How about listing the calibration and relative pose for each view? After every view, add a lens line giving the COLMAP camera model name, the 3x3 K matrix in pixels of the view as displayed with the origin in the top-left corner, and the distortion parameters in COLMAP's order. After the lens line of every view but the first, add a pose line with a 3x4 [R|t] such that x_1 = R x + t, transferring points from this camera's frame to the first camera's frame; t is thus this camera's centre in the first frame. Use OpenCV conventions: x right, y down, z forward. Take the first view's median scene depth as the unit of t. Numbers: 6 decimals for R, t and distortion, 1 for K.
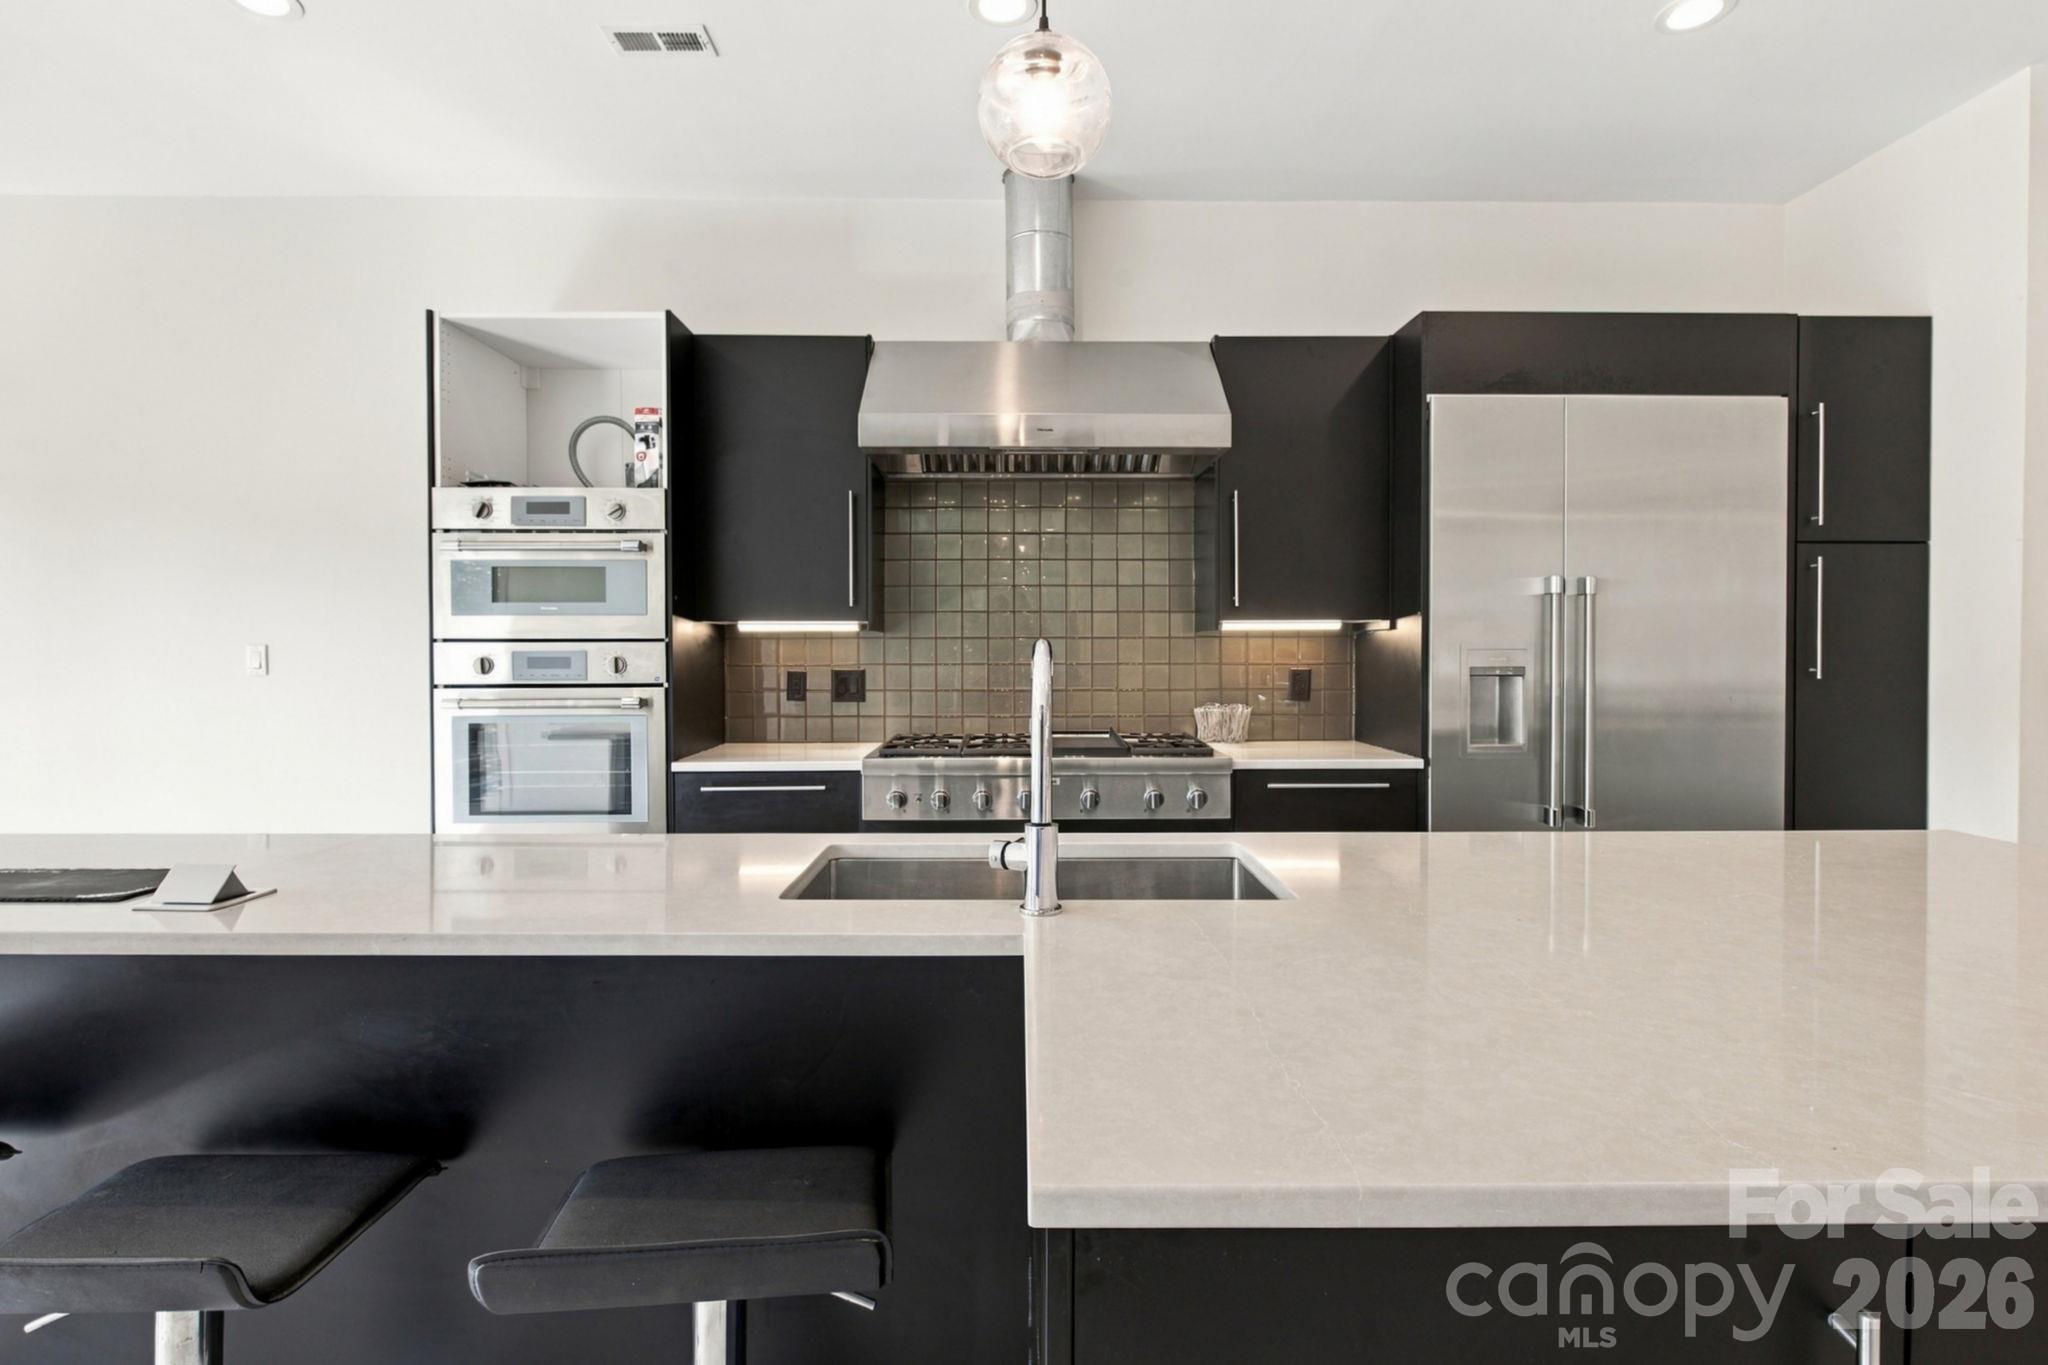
lens RADIAL K [[985.5, 0, 1024.0], [0, 985.5, 667.1], [0, 0, 1]] dist [-0.002332, -0.000125]
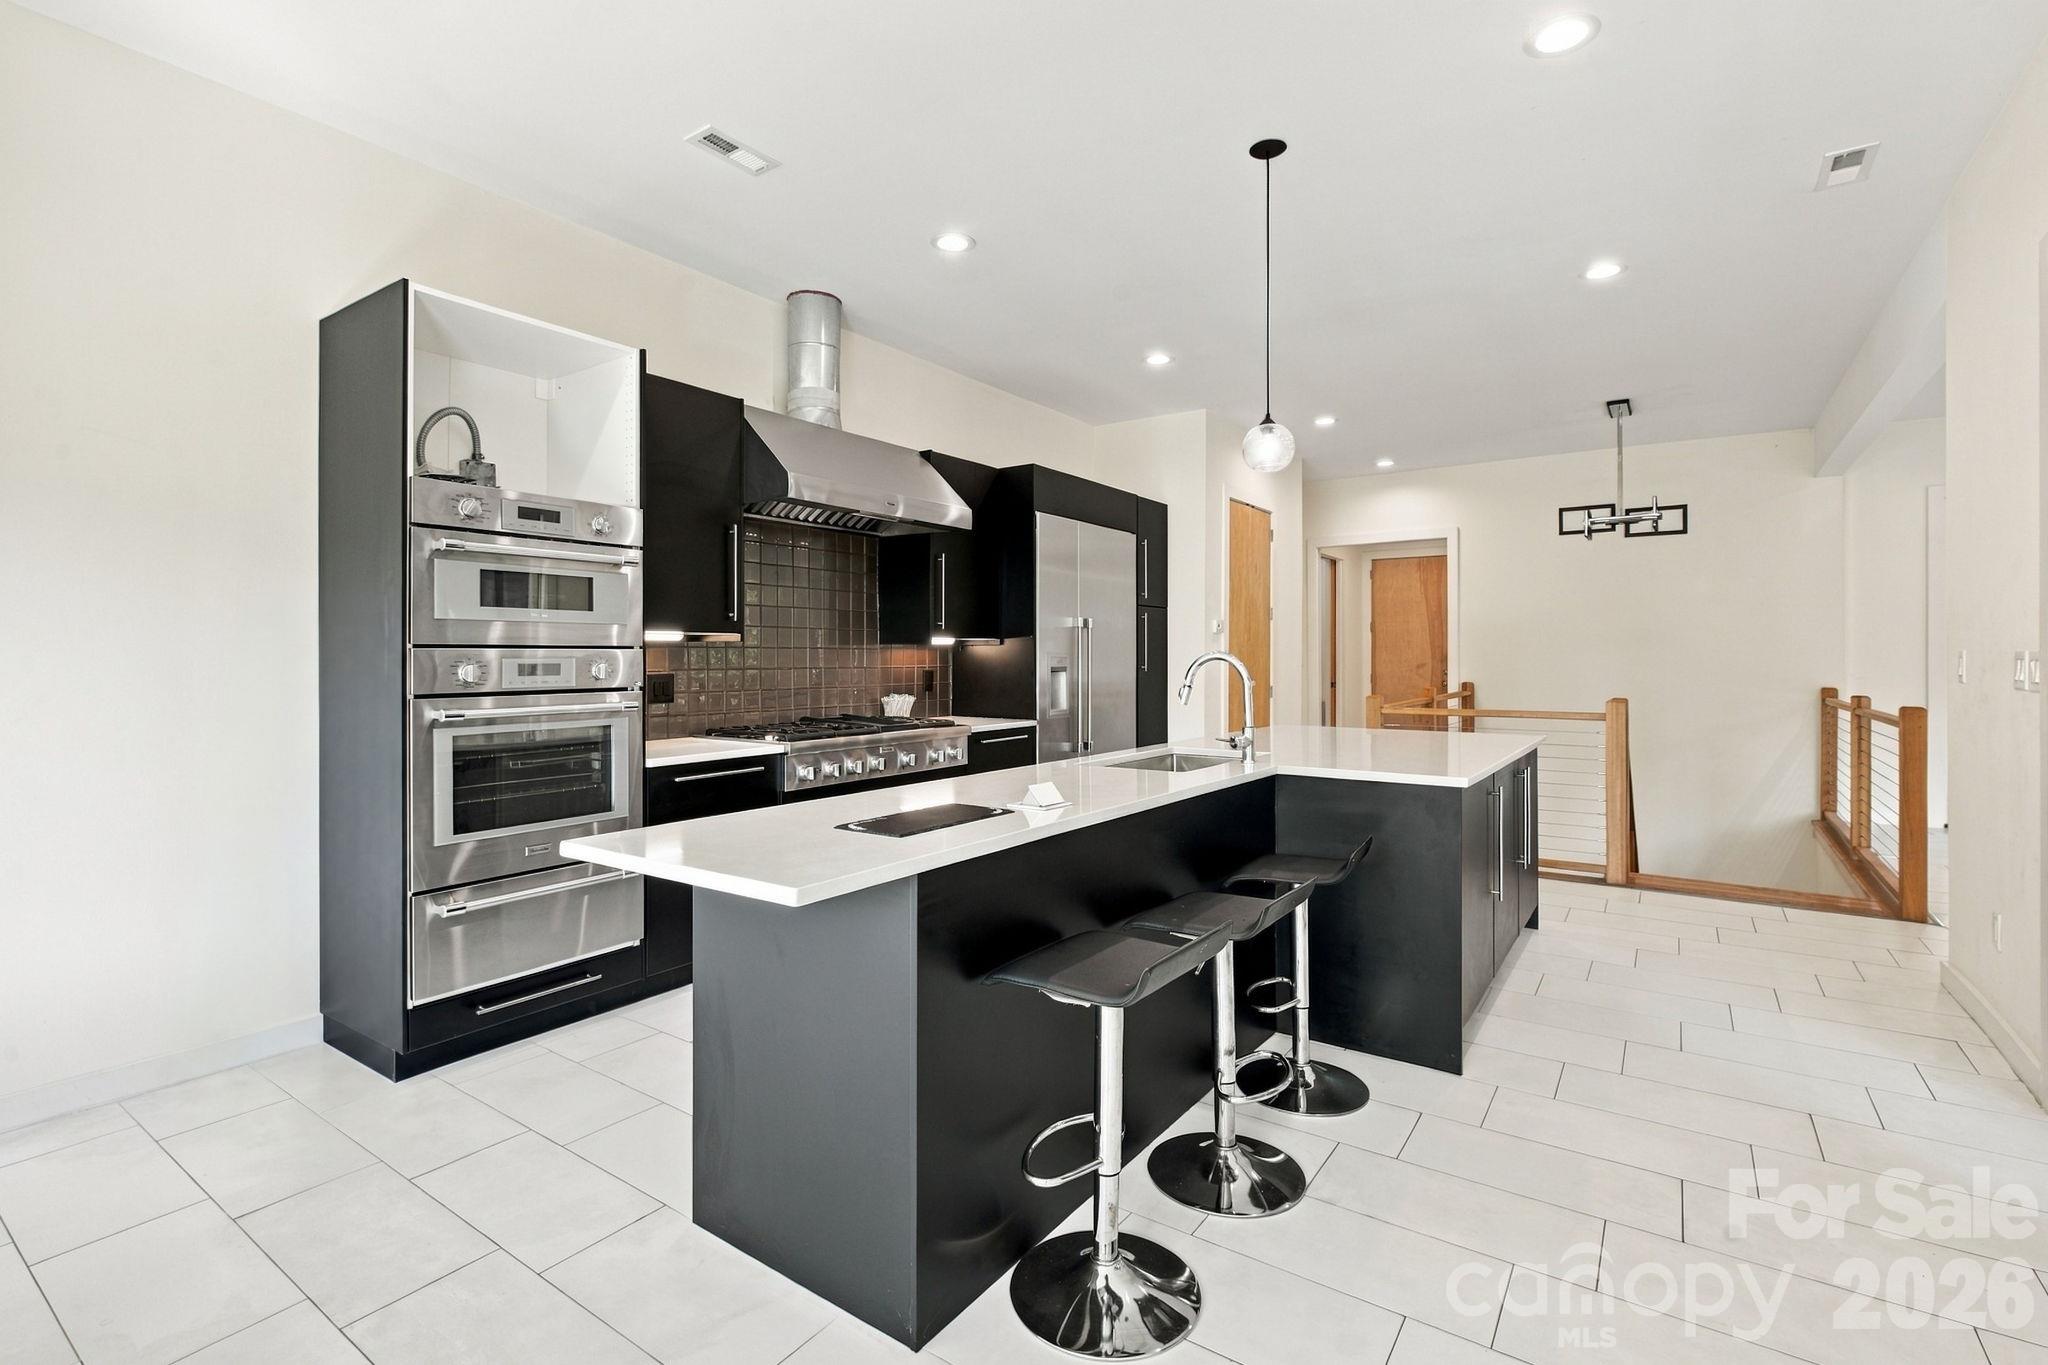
lens RADIAL K [[945.0, 0, 1023.1], [0, 945.0, 660.3], [0, 0, 1]] dist [0.000194, -0.000015]
pose [[0.585645, -0.001565, 0.810566, -0.954558], [0.013415, 0.999880, -0.007762, 0.000338], [-0.810457, 0.015420, 0.585596, 0.041237]]
